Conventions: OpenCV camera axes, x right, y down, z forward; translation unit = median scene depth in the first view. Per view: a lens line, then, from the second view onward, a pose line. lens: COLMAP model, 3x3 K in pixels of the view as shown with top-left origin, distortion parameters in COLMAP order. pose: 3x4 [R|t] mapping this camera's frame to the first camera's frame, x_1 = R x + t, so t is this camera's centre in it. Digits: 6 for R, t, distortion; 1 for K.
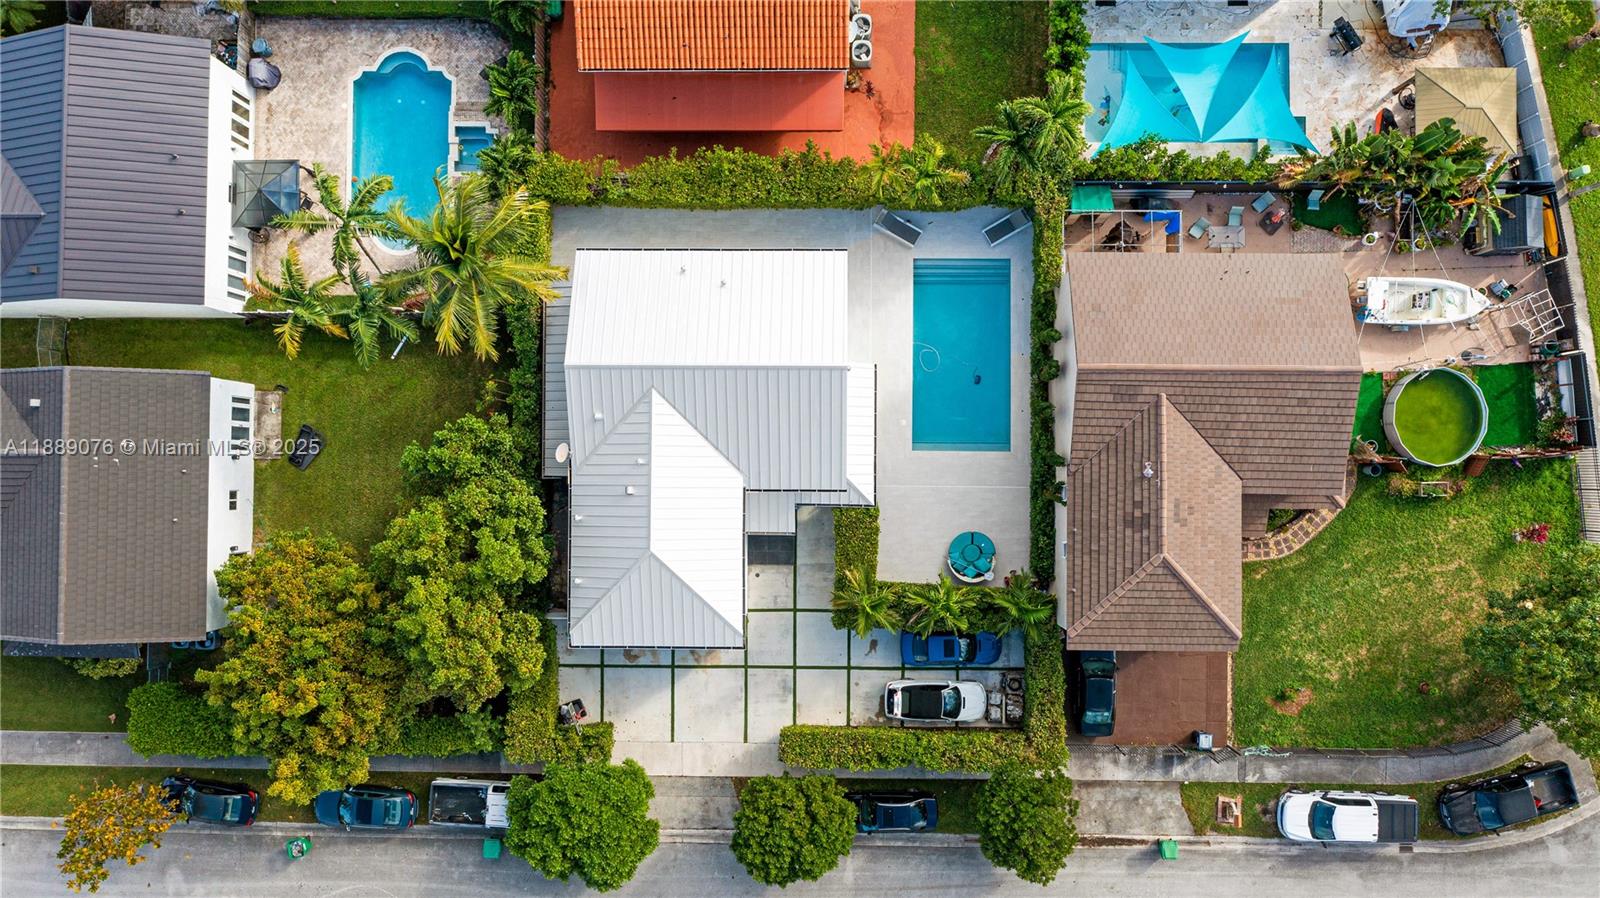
lens RADIAL K [[1277.3, 0, 805.3], [0, 1277.3, 448.5], [0, 0, 1]] dist [0.000213, 0.007215]
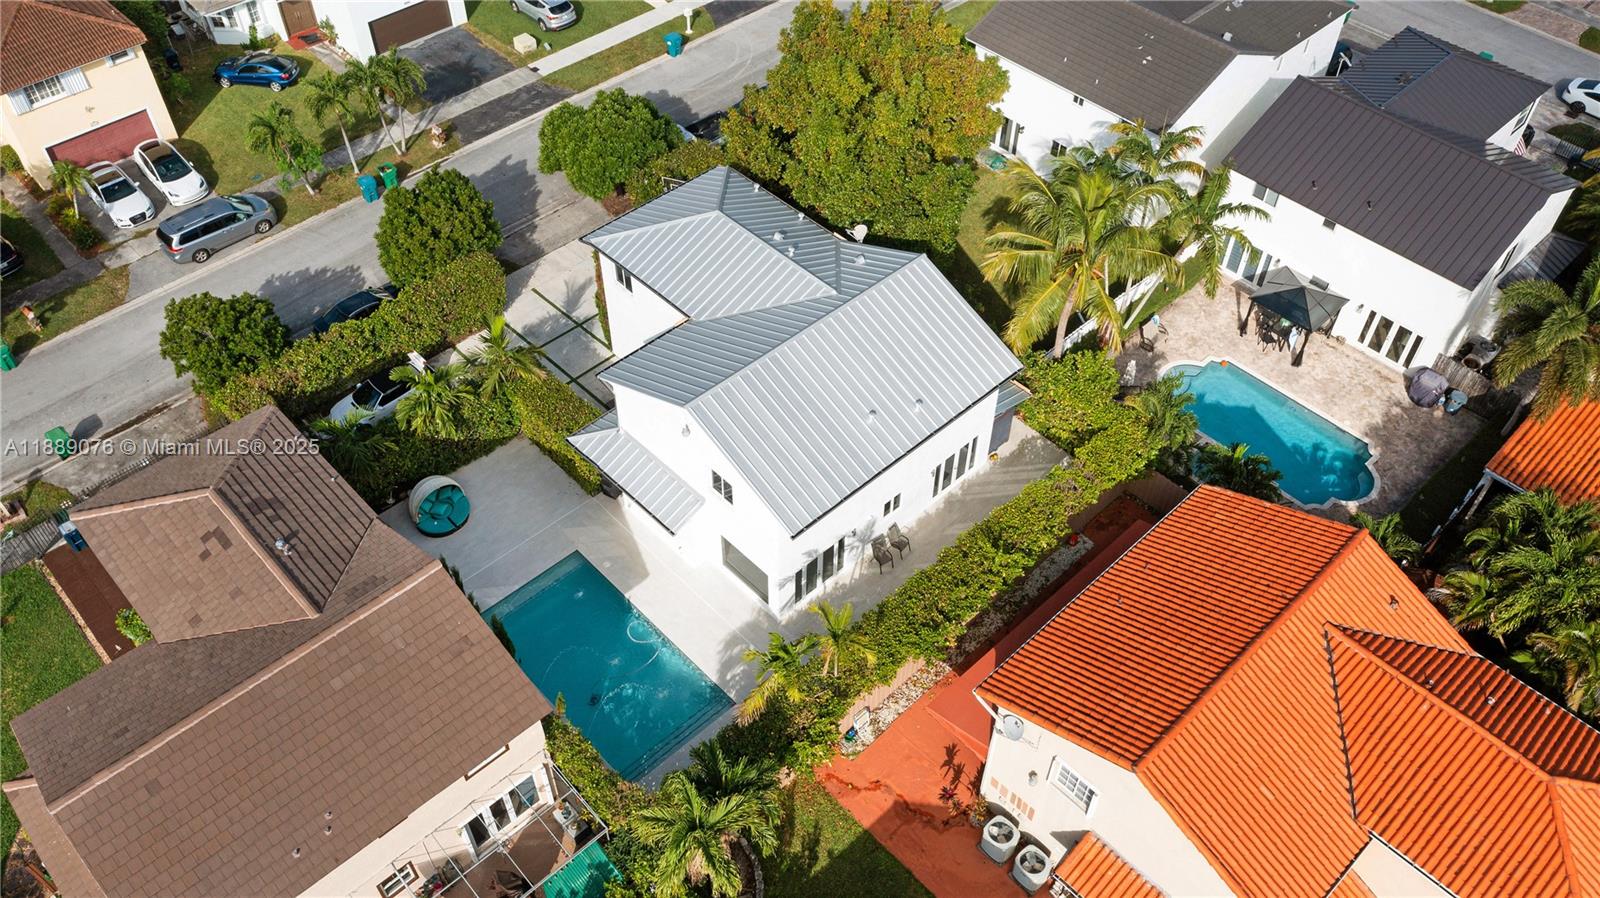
lens RADIAL K [[1277.3, 0, 805.3], [0, 1277.3, 448.5], [0, 0, 1]] dist [0.000213, 0.007215]
pose [[-0.718652, 0.523339, -0.457883, 0.316783], [-0.694980, -0.518499, 0.498158, -0.468623], [0.023293, 0.676221, 0.736330, 0.370786]]
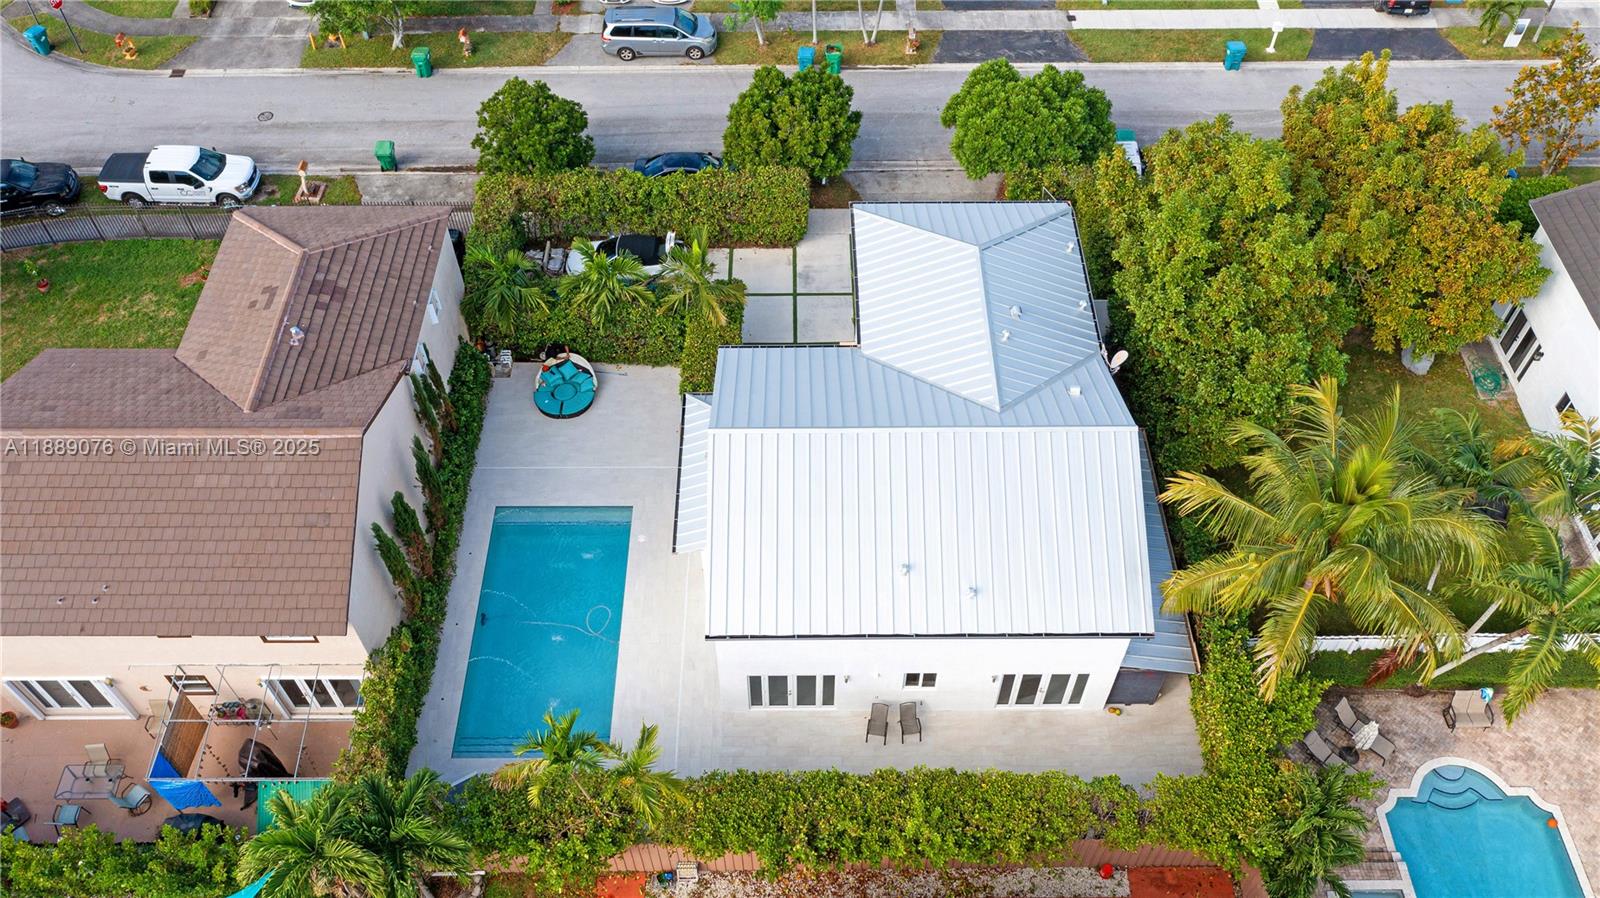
lens RADIAL K [[1277.3, 0, 805.3], [0, 1277.3, 448.5], [0, 0, 1]] dist [0.000213, 0.007215]
pose [[-0.999613, 0.025227, 0.011741, -0.022963], [-0.011690, -0.763647, 0.645528, -0.440474], [0.025251, 0.645141, 0.763646, 0.436966]]
